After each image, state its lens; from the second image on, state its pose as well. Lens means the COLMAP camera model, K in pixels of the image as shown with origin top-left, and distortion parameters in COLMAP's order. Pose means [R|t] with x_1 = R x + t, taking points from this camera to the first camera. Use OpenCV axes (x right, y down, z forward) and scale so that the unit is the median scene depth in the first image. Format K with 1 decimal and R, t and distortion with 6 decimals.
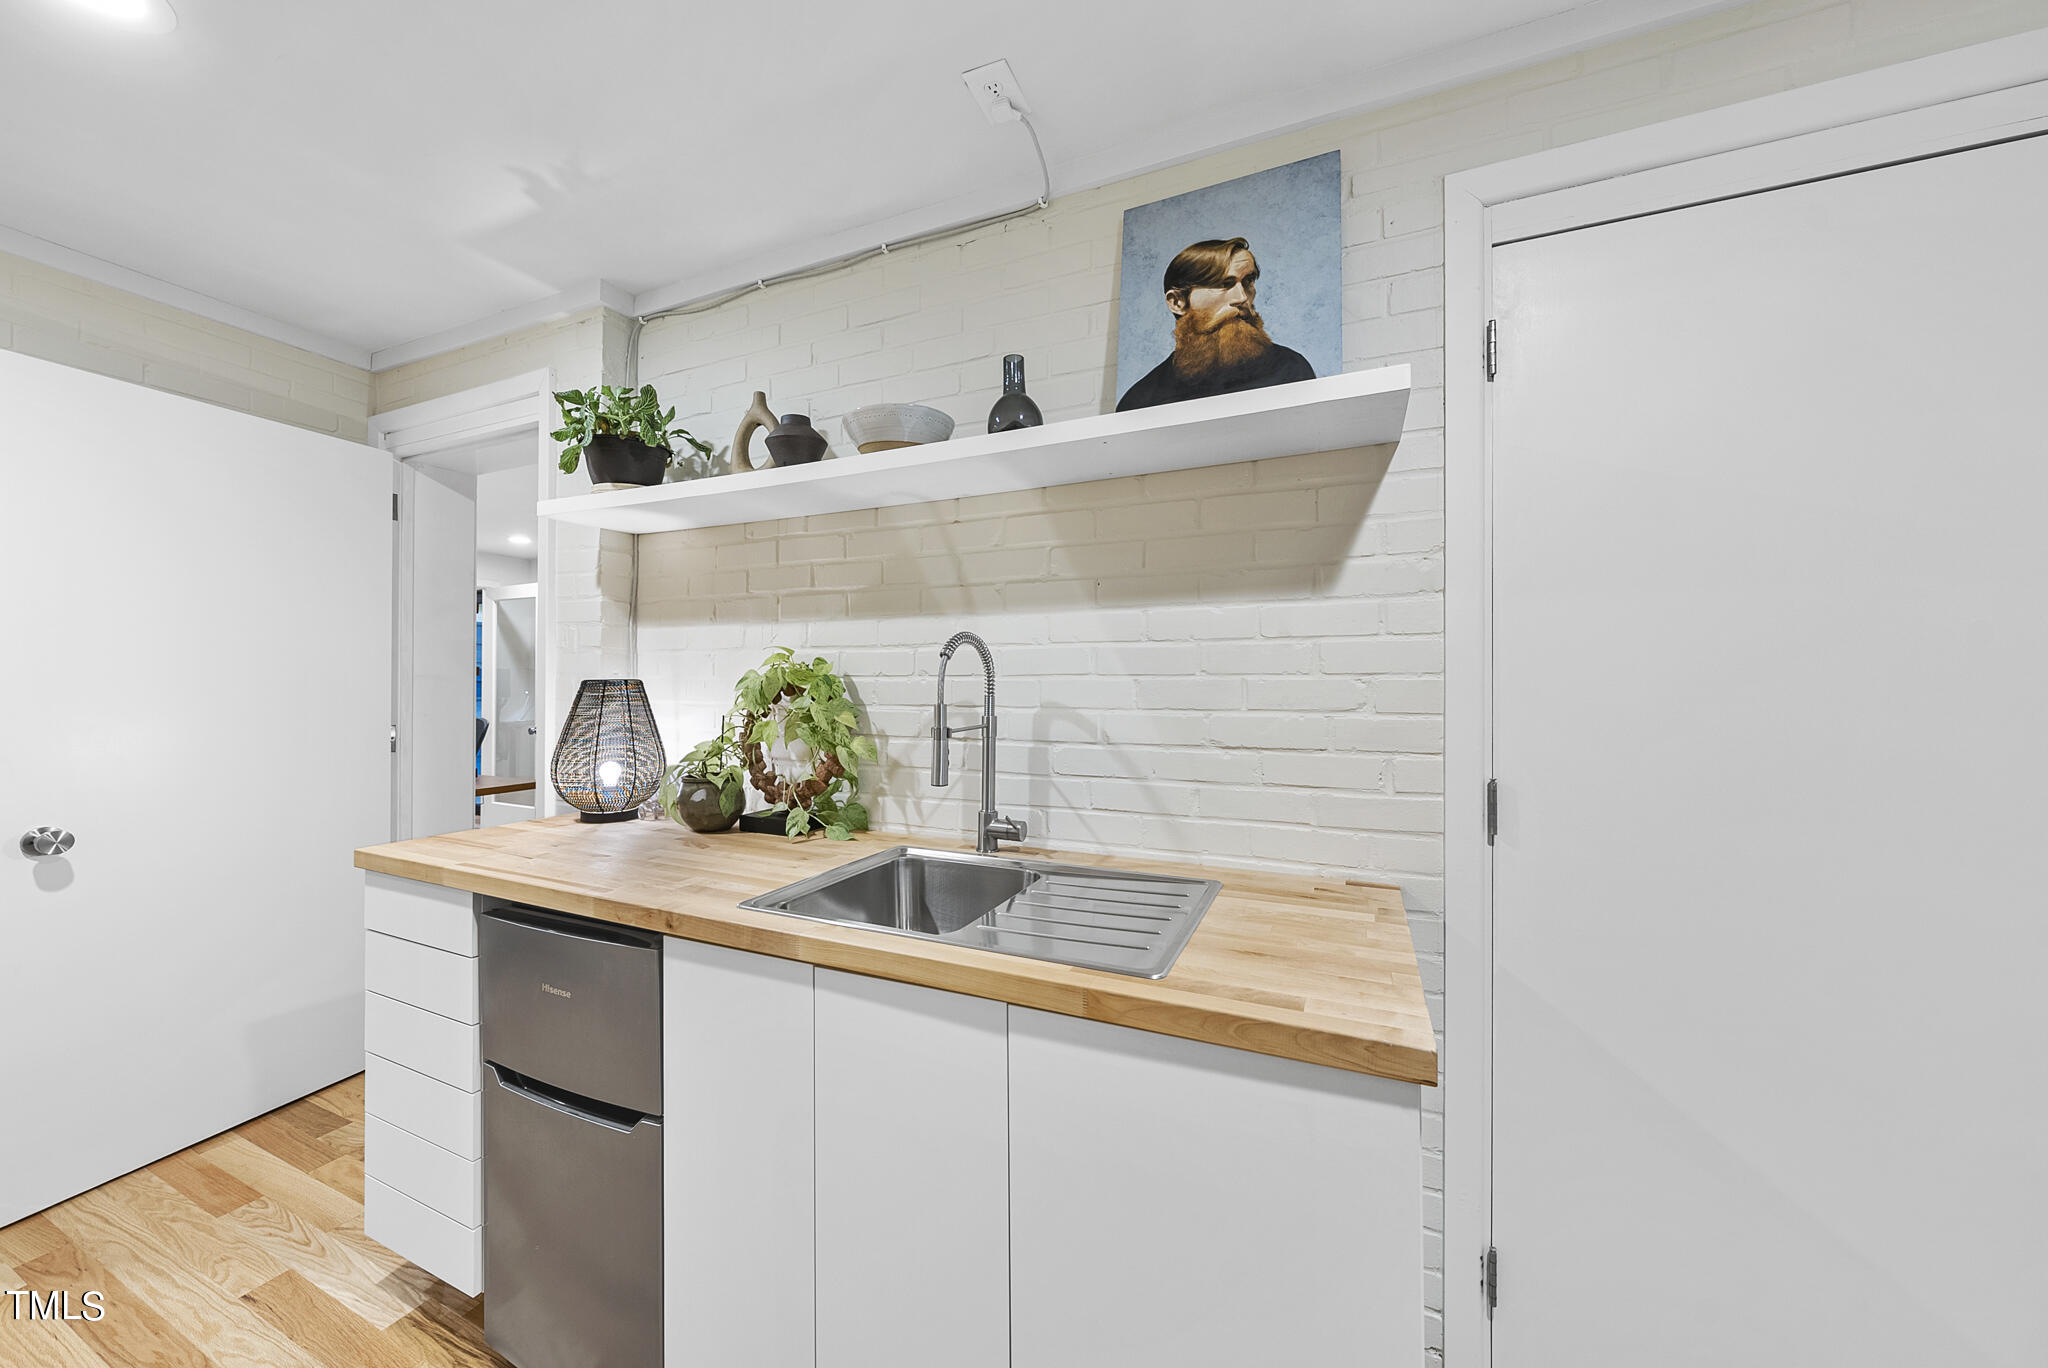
lens RADIAL K [[750.3, 0, 1022.7], [0, 750.3, 672.5], [0, 0, 1]] dist [-0.001491, 0.000451]
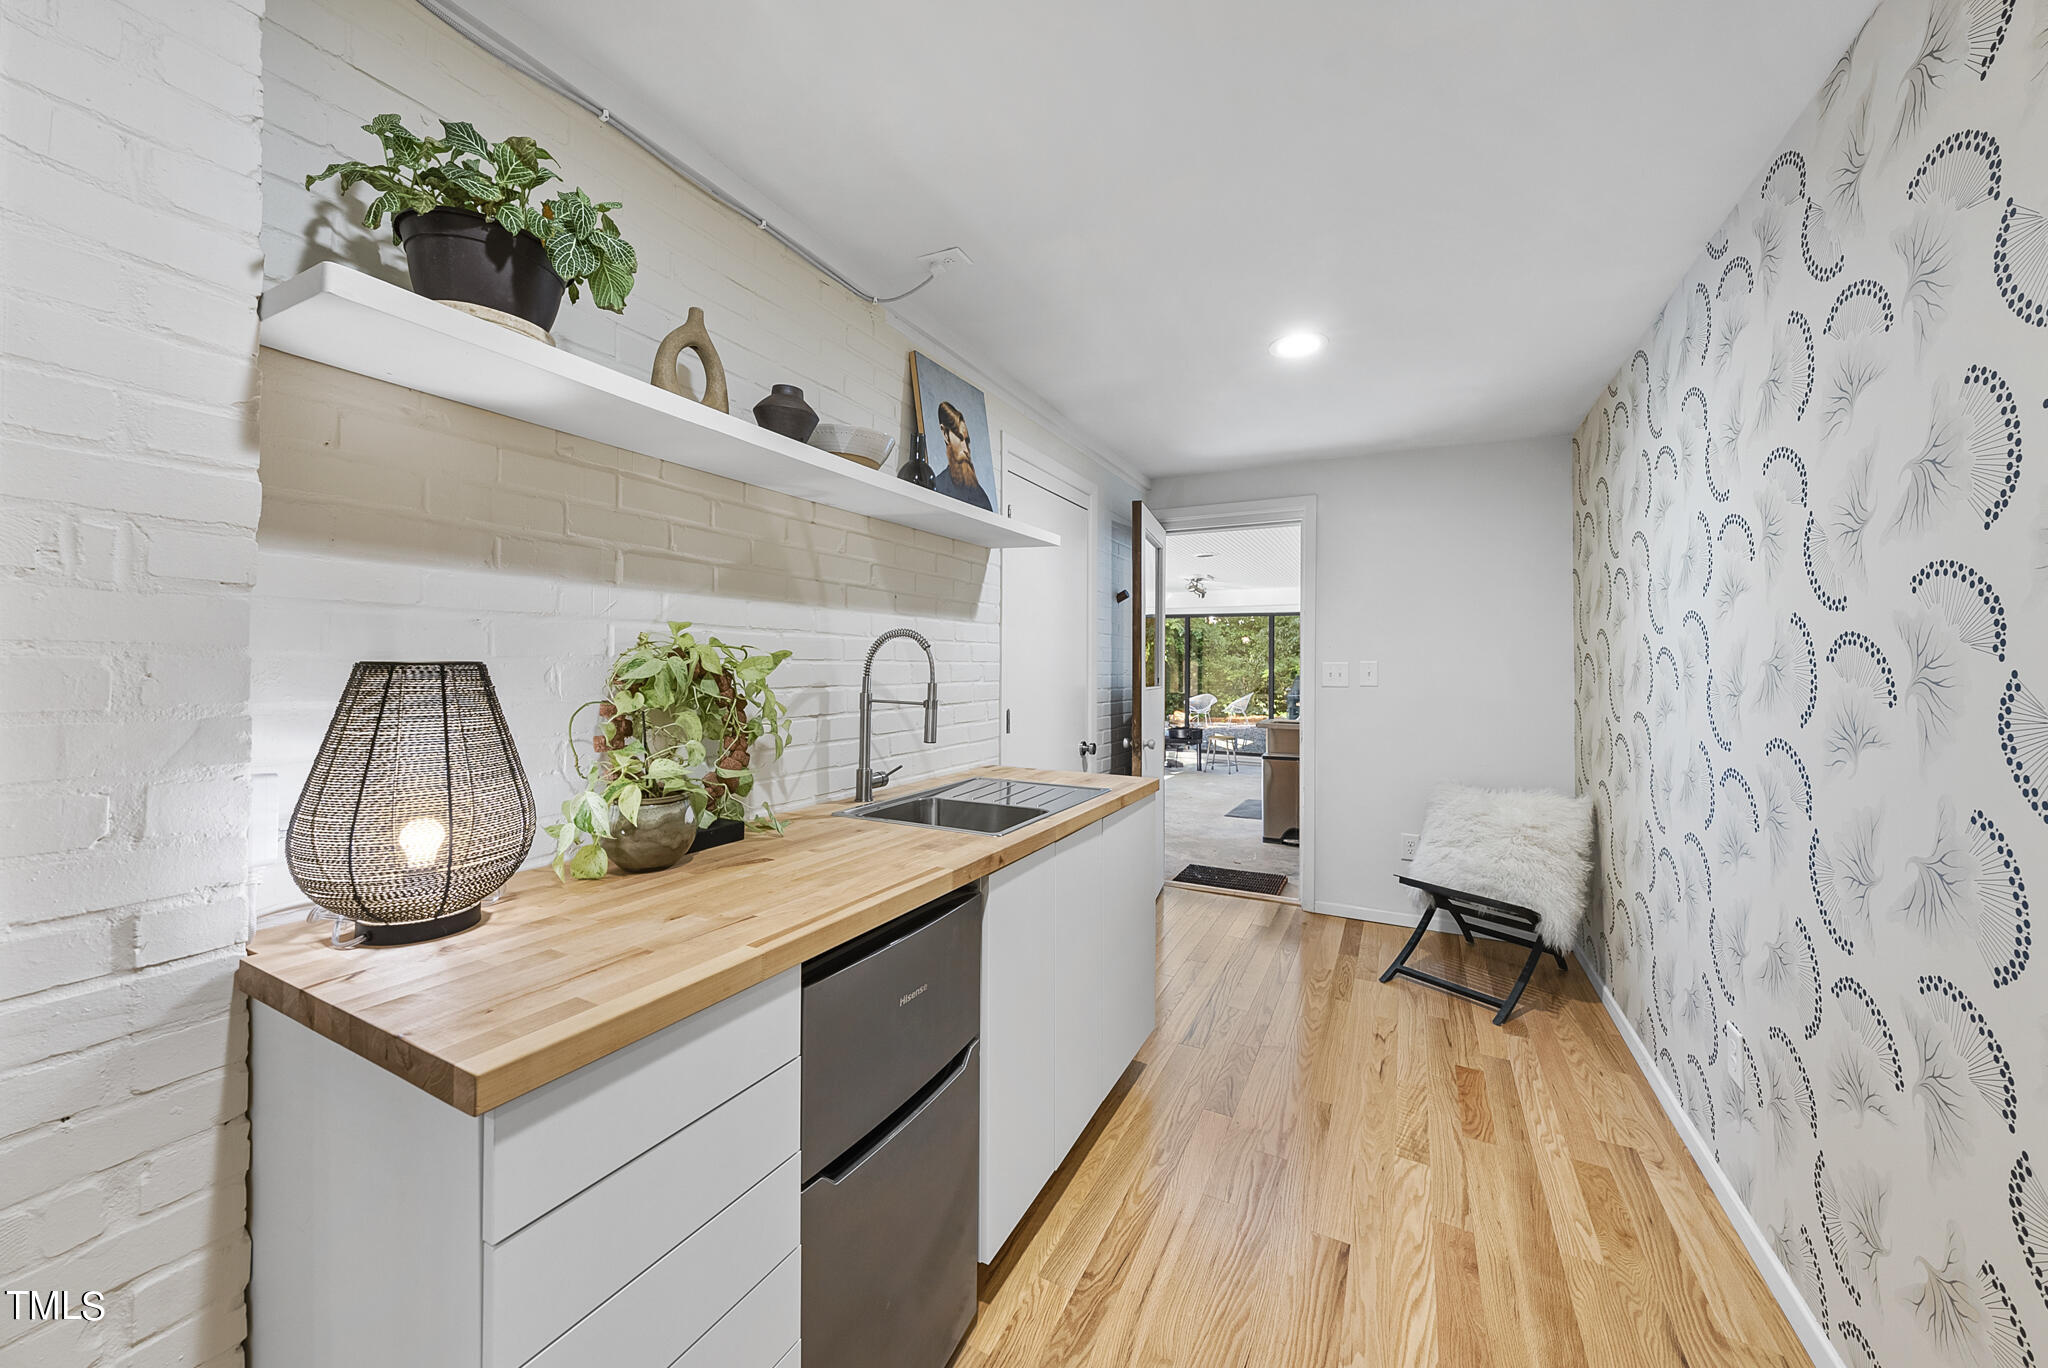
lens RADIAL K [[750.3, 0, 1019.2], [0, 750.3, 665.7], [0, 0, 1]] dist [-0.001491, 0.000451]
pose [[0.039621, 0.000928, 0.999214, -1.434709], [-0.009954, 0.999950, -0.000534, 0.012527], [-0.999165, -0.009925, 0.039628, 0.771268]]
